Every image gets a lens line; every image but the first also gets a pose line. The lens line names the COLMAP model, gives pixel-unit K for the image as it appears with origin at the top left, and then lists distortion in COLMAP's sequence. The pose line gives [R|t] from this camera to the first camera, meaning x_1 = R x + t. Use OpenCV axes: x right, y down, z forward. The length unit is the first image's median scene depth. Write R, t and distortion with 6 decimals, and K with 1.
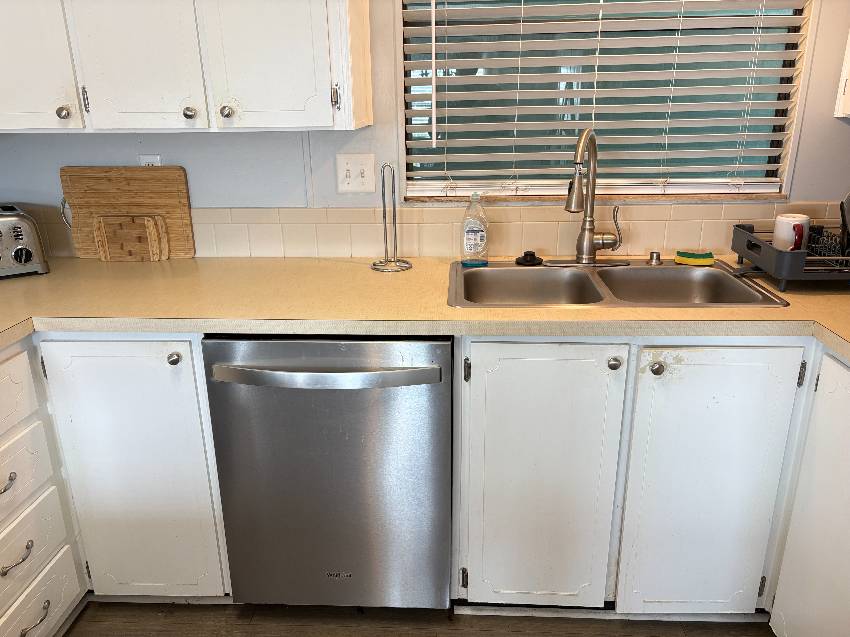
lens RADIAL K [[649.3, 0, 425.0], [0, 649.3, 318.5], [0, 0, 1]] dist [0.001797, -0.000186]
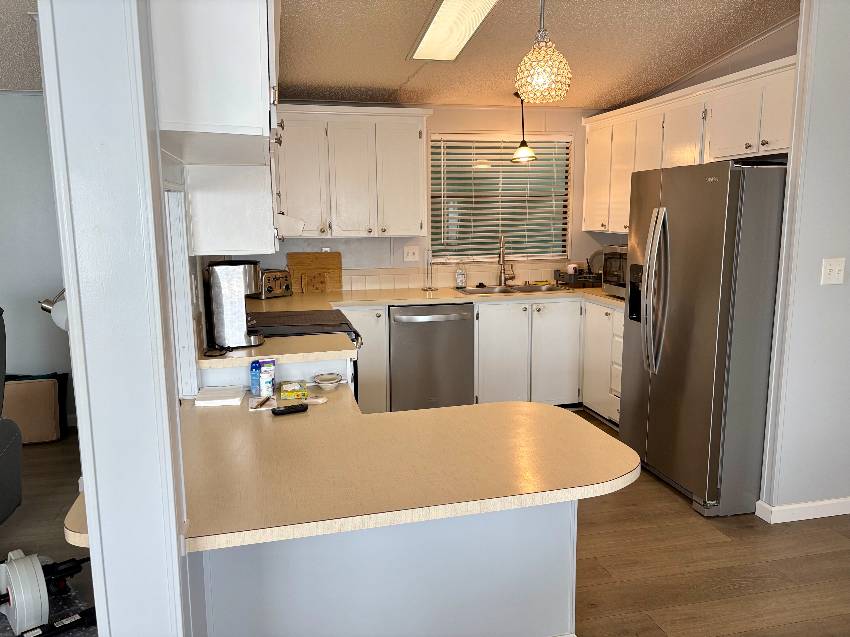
lens RADIAL K [[649.3, 0, 425.0], [0, 649.3, 318.5], [0, 0, 1]] dist [0.001797, -0.000186]
pose [[0.961799, -0.040016, 0.270814, -0.757724], [0.084188, 0.984553, -0.153515, 0.414533], [-0.260488, 0.170450, 0.950312, -1.355492]]
